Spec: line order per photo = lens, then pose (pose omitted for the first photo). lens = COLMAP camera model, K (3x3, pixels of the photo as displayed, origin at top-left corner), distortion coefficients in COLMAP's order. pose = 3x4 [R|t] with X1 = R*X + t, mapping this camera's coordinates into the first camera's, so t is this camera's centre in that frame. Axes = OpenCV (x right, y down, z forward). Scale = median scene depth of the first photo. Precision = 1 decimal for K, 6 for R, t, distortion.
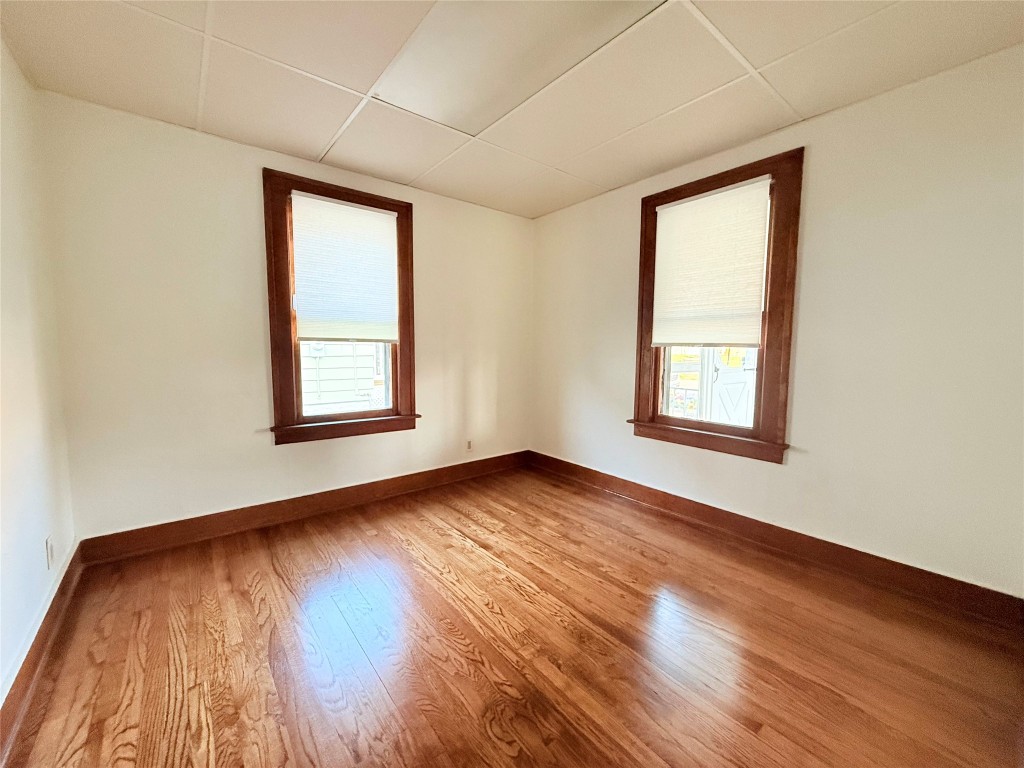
lens RADIAL K [[407.2, 0, 511.4], [0, 407.2, 382.7], [0, 0, 1]] dist [-0.002381, 0.000474]
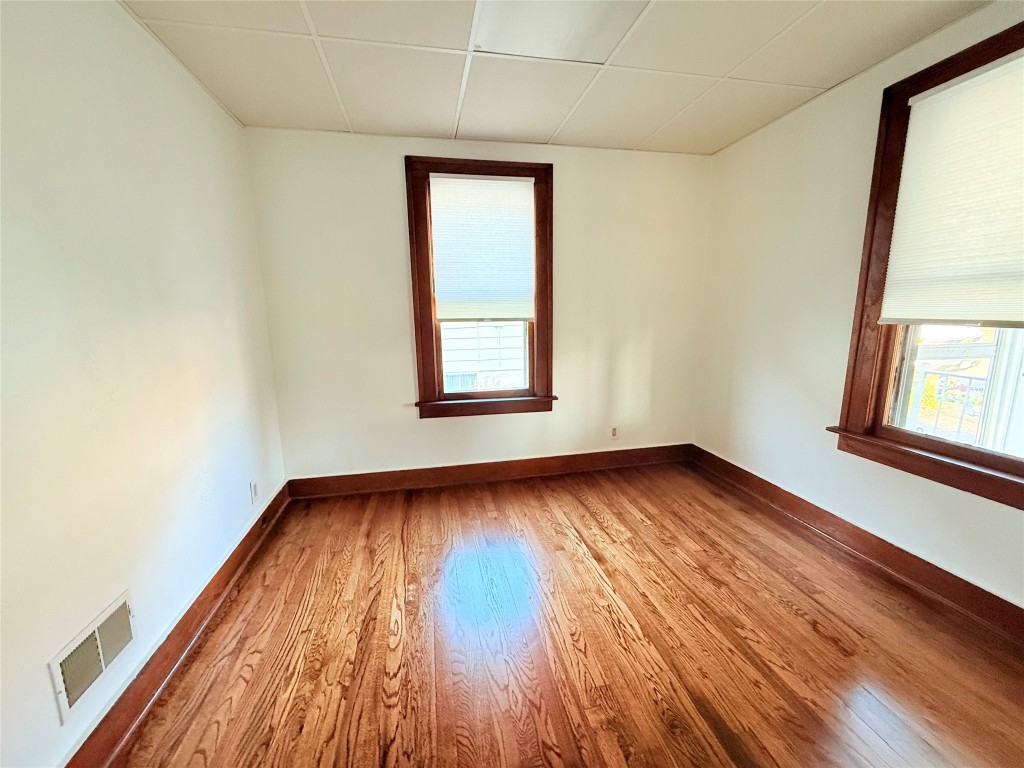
lens RADIAL K [[407.2, 0, 511.1], [0, 407.2, 383.1], [0, 0, 1]] dist [-0.002381, 0.000474]
pose [[0.888571, 0.059737, -0.454834, 0.137750], [-0.017138, 0.995116, 0.097217, -0.054796], [0.458419, -0.078589, 0.885254, 0.153619]]
